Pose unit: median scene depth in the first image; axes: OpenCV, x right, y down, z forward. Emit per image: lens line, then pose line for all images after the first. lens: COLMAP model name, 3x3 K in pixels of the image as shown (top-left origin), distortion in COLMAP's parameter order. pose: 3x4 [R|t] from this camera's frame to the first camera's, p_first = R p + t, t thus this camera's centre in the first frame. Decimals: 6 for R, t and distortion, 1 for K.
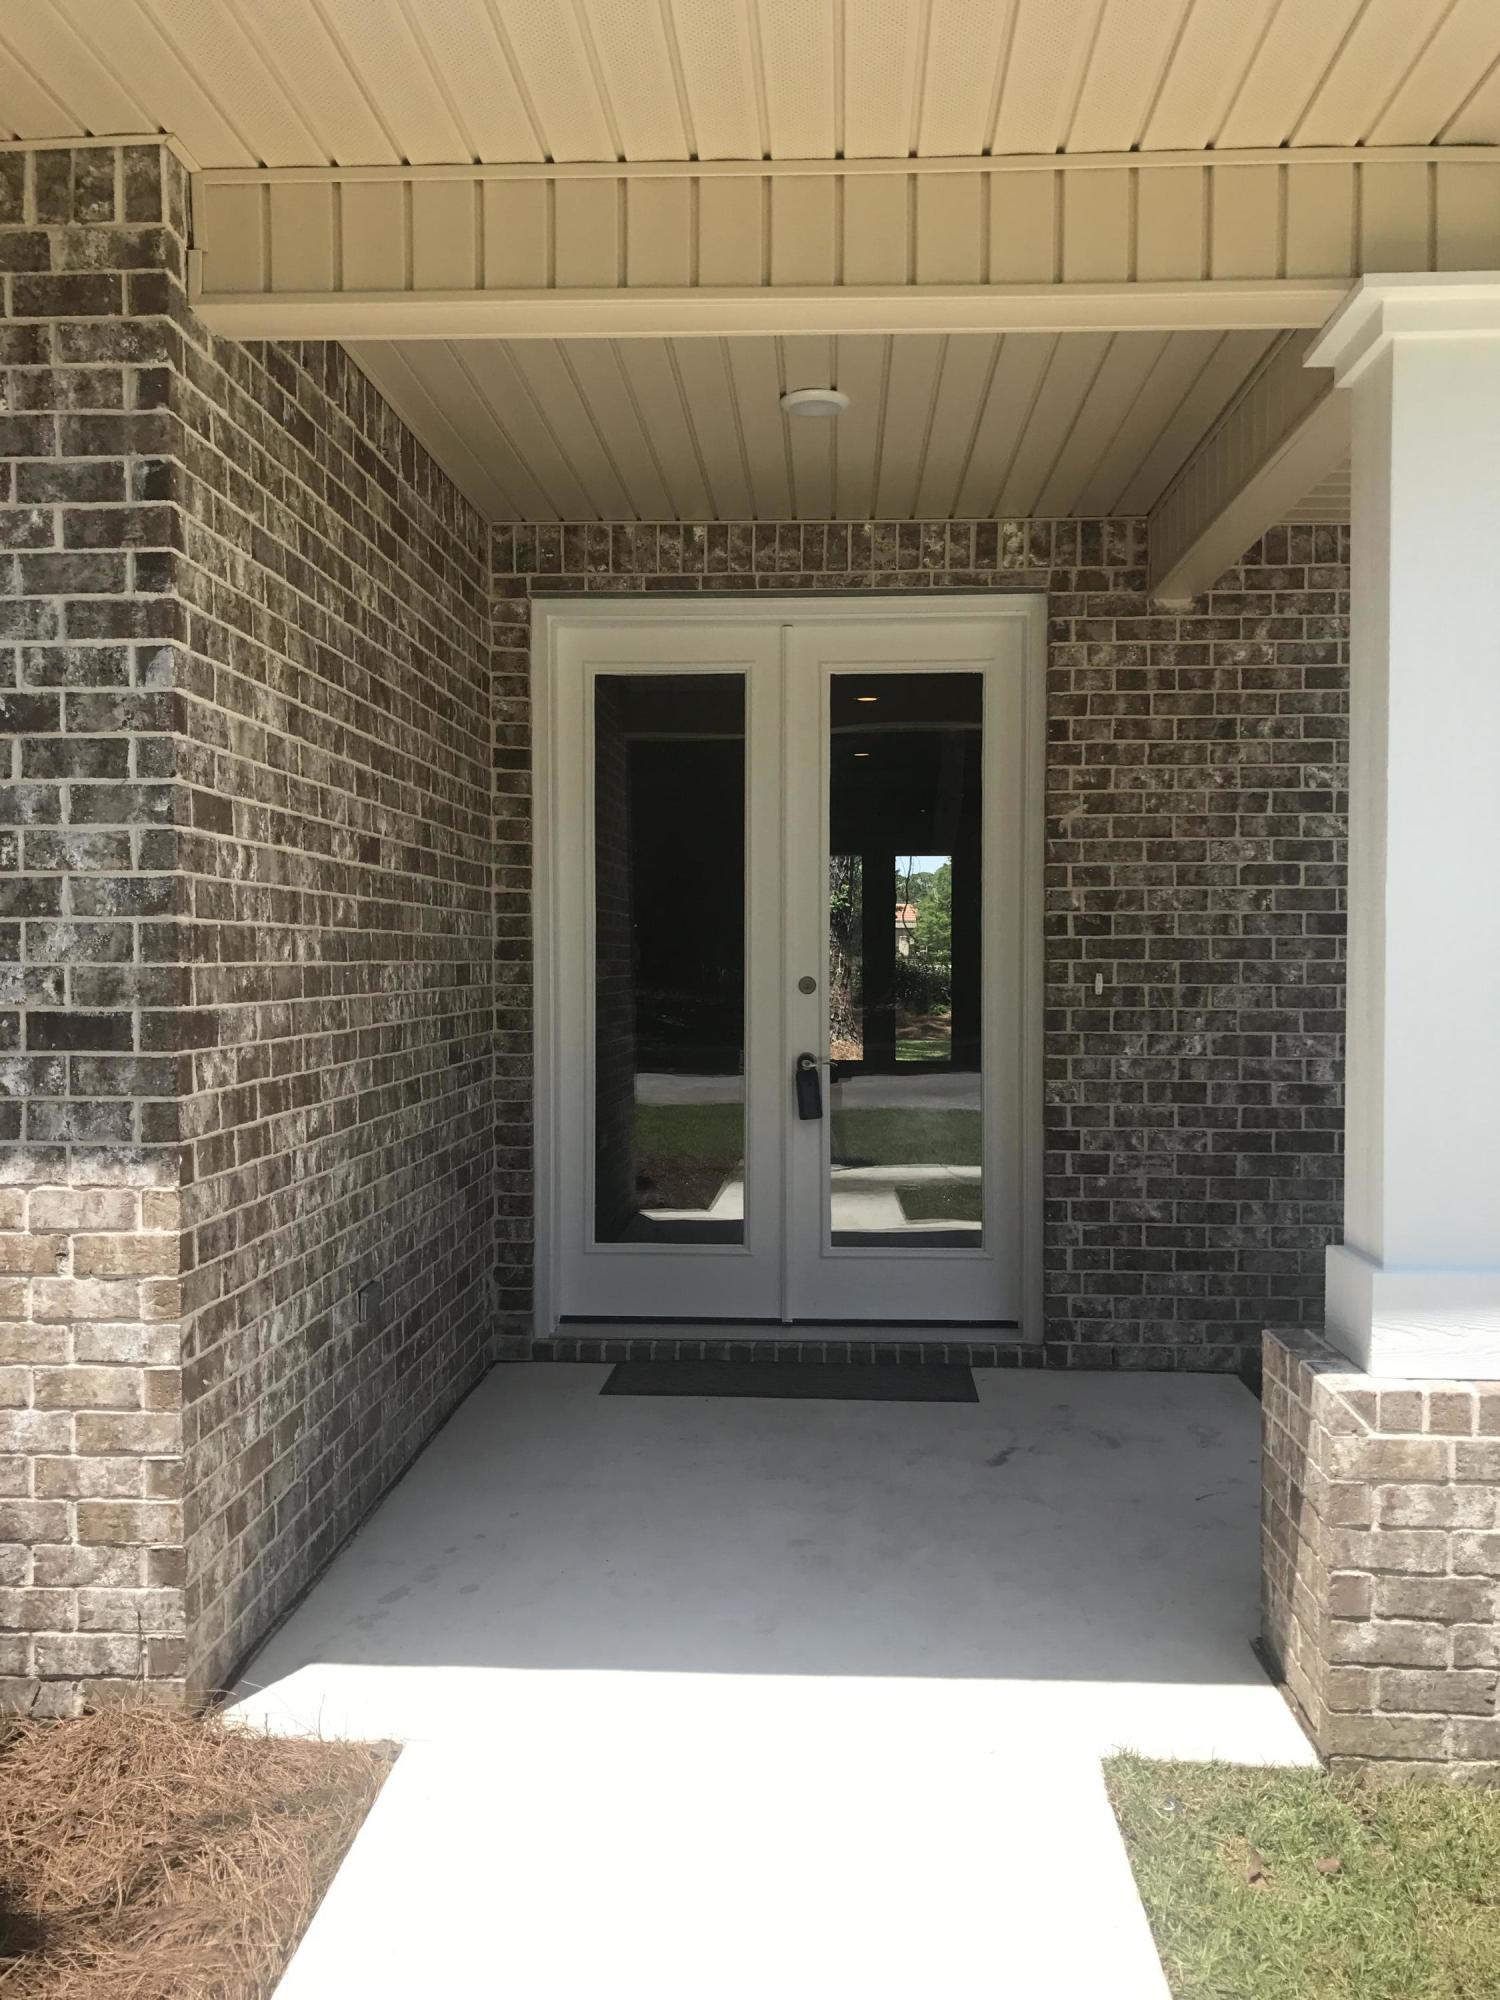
lens RADIAL K [[1636.8, 0, 758.6], [0, 1636.8, 1010.8], [0, 0, 1]] dist [0.077657, -0.099473]
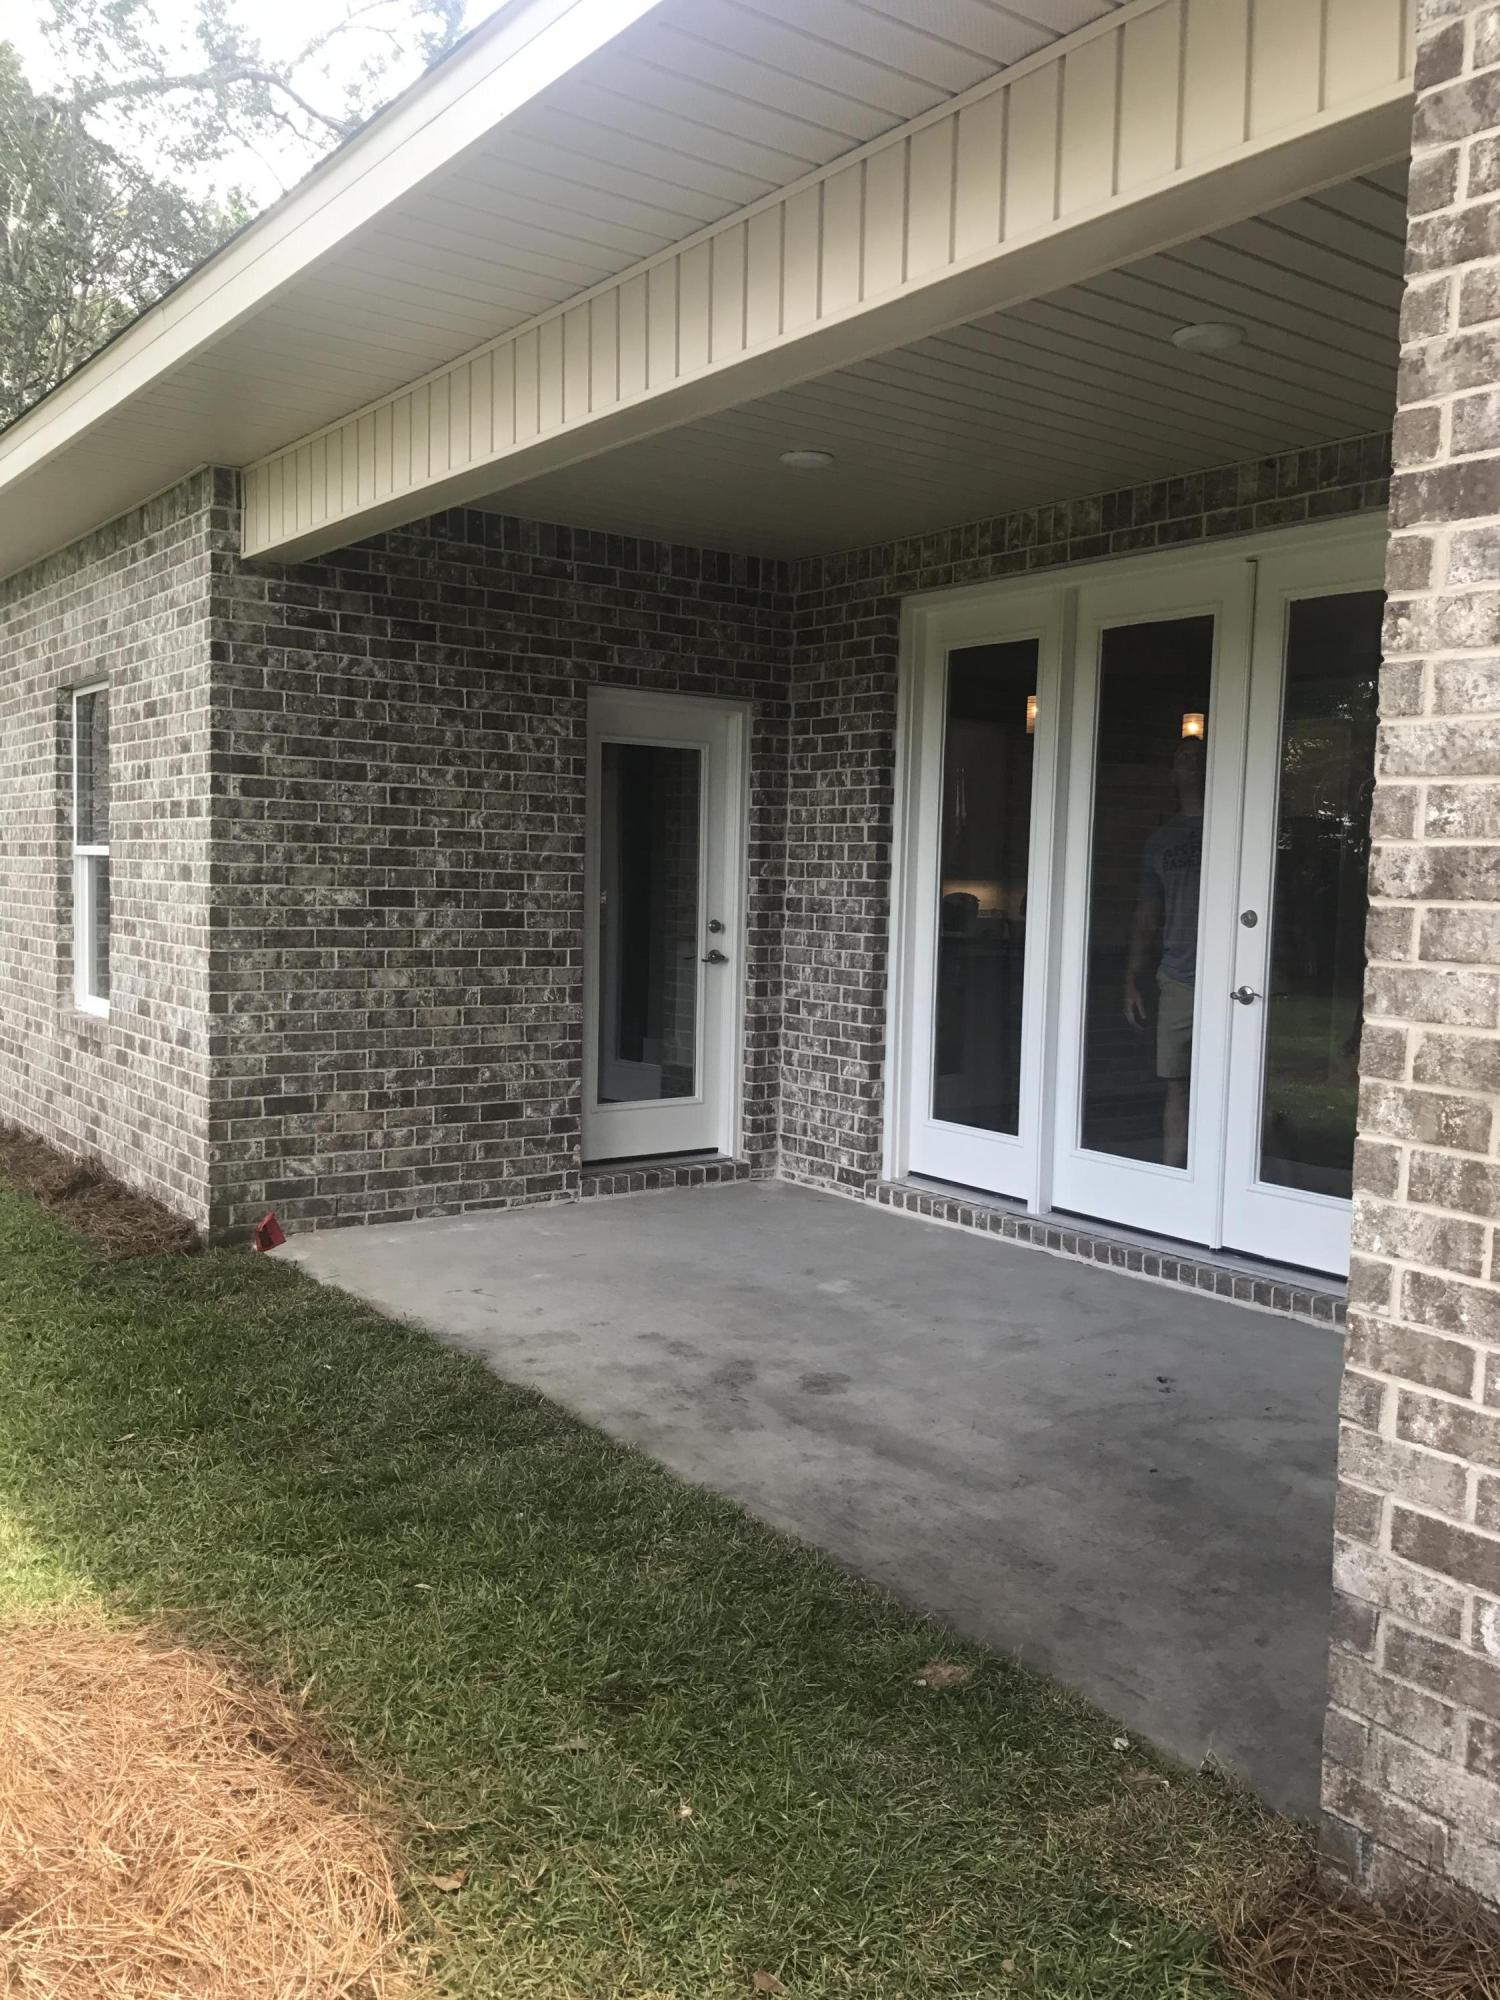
lens RADIAL K [[1636.8, 0, 758.6], [0, 1636.8, 1010.8], [0, 0, 1]] dist [0.077657, -0.099473]
pose [[0.630266, 0.081518, -0.772088, 0.621945], [-0.049191, 0.996667, 0.065074, -0.010482], [0.774819, -0.003034, 0.632176, 0.133827]]
